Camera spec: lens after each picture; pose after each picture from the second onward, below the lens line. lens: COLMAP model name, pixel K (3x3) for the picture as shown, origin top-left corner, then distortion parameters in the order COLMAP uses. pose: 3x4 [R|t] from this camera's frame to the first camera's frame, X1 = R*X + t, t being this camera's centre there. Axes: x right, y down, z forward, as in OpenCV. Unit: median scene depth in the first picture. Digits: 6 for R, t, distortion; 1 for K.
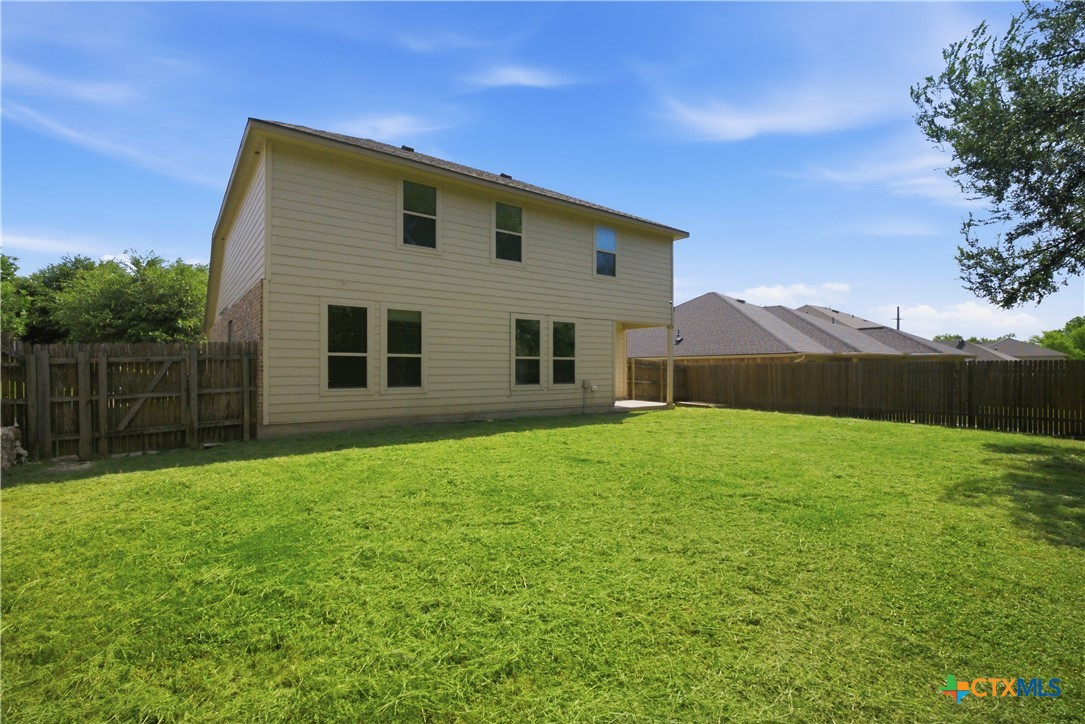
lens RADIAL K [[499.4, 0, 542.5], [0, 499.4, 362.0], [0, 0, 1]] dist [-0.002115, -0.000417]
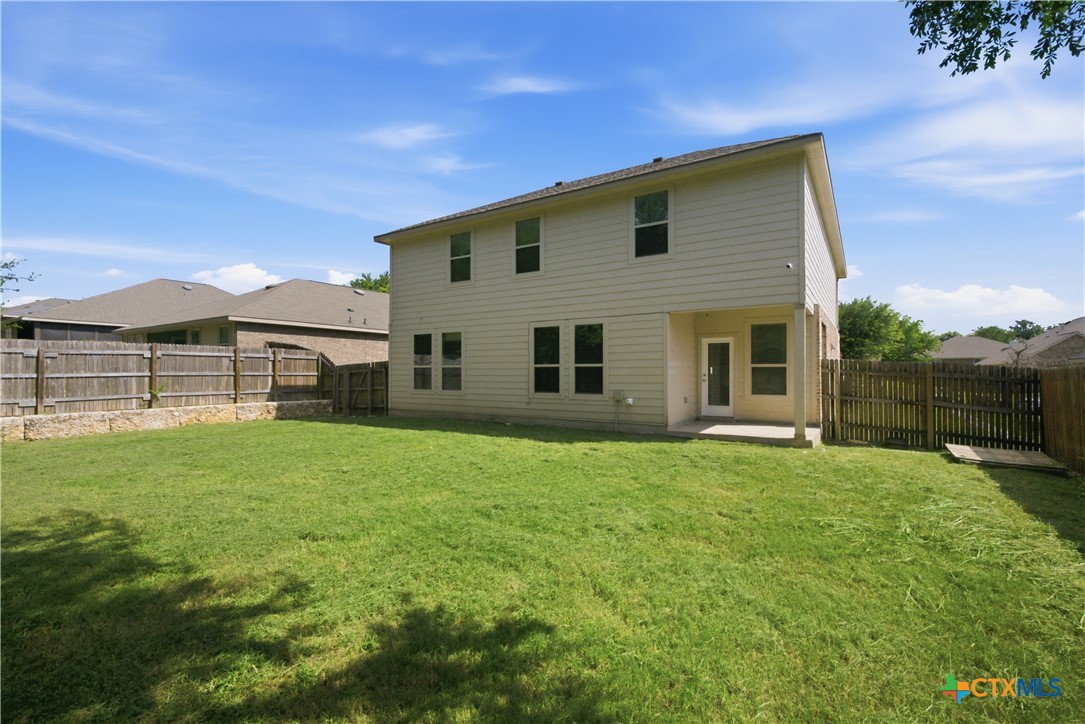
lens RADIAL K [[491.4, 0, 539.1], [0, 491.4, 370.0], [0, 0, 1]] dist [-0.000099, -0.000003]
pose [[0.340897, -0.011622, -0.940029, 0.899892], [0.008040, 0.999923, -0.009447, 0.009658], [0.940066, -0.004337, 0.340964, 0.671982]]
